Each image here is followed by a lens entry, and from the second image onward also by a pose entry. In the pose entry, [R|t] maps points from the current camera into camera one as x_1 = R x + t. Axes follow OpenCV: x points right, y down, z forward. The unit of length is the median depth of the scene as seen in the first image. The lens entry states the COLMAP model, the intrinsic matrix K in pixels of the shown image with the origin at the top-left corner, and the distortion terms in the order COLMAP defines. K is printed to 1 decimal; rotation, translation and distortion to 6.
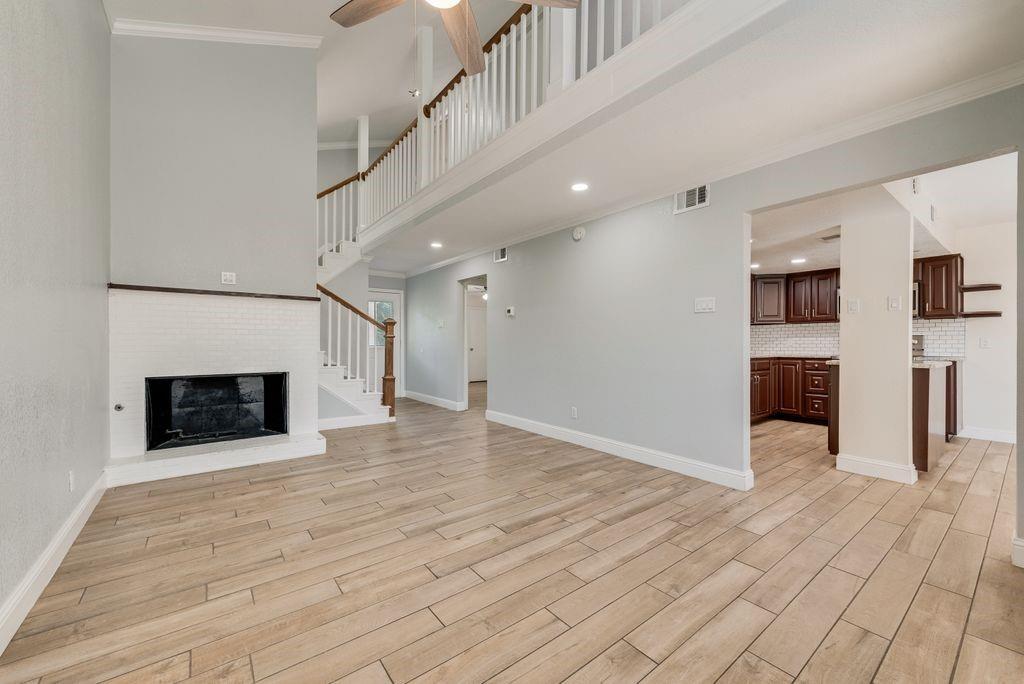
lens RADIAL K [[400.4, 0, 511.0], [0, 400.4, 343.2], [0, 0, 1]] dist [0.012812, -0.001667]
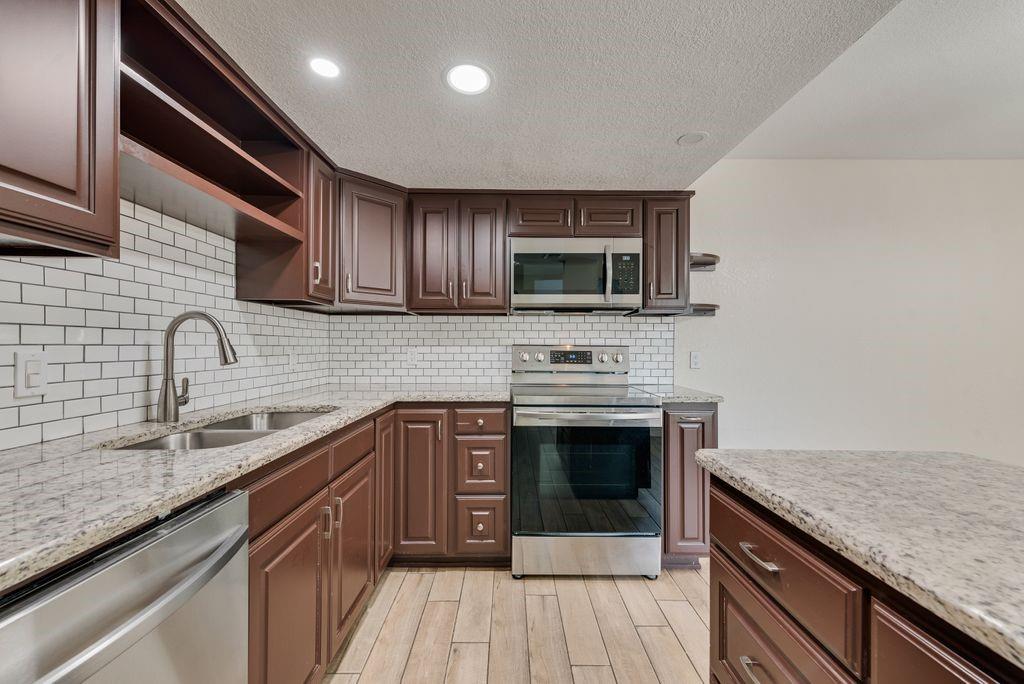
lens RADIAL K [[400.4, 0, 517.2], [0, 400.4, 345.1], [0, 0, 1]] dist [0.012812, -0.001667]
pose [[0.604307, -0.002285, 0.796748, 0.516160], [-0.007116, 0.999941, 0.008265, -0.023684], [-0.796720, -0.010665, 0.604255, 0.808617]]
